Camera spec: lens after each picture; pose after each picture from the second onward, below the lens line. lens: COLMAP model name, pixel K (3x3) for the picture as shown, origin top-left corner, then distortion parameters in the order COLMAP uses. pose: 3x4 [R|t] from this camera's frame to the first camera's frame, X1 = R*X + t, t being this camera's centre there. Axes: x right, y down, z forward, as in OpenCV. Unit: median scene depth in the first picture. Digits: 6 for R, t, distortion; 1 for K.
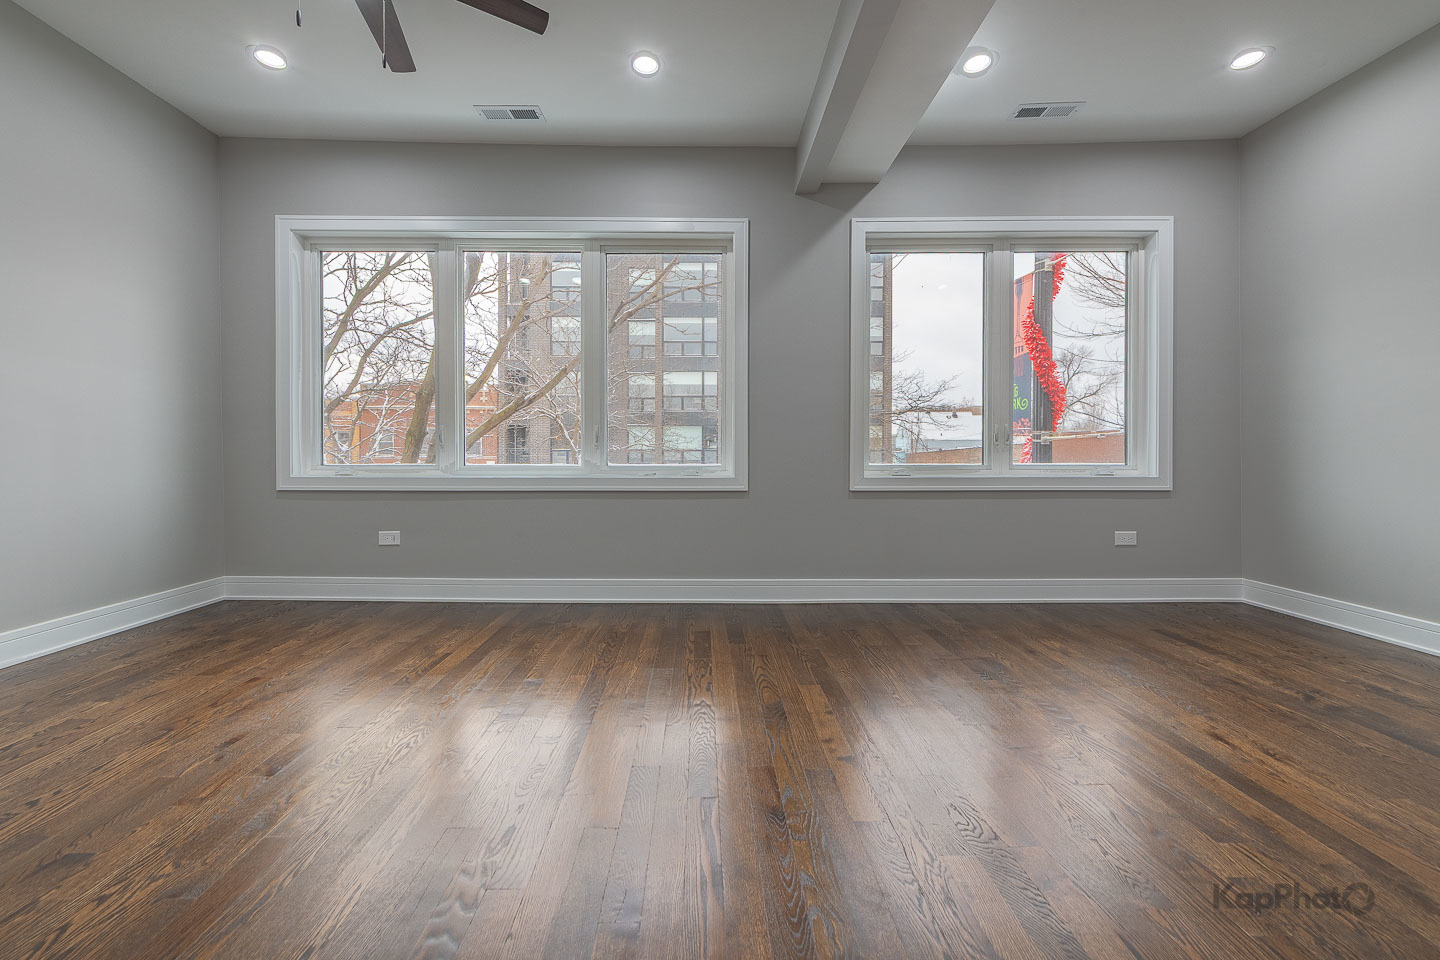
lens RADIAL K [[598.3, 0, 704.7], [0, 598.3, 453.9], [0, 0, 1]] dist [0.012974, -0.000180]
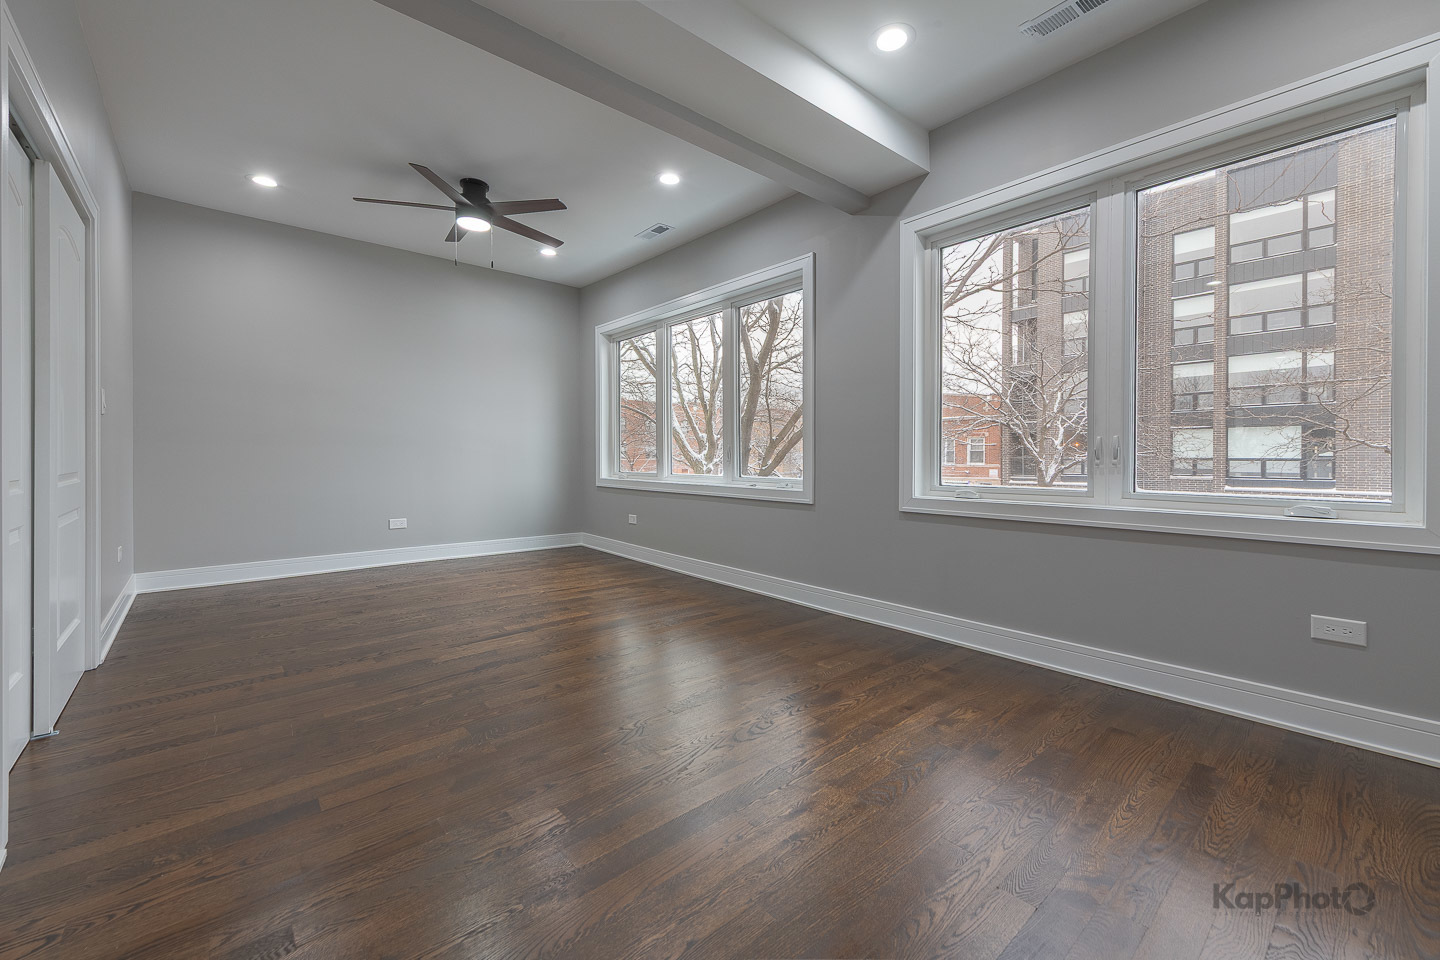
lens RADIAL K [[575.7, 0, 722.0], [0, 575.7, 459.6], [0, 0, 1]] dist [0.011414, -0.000070]
pose [[0.650822, 0.004719, -0.759216, 0.732197], [-0.005846, 0.999982, 0.001204, -0.017953], [0.759208, 0.003655, 0.650838, 0.193021]]
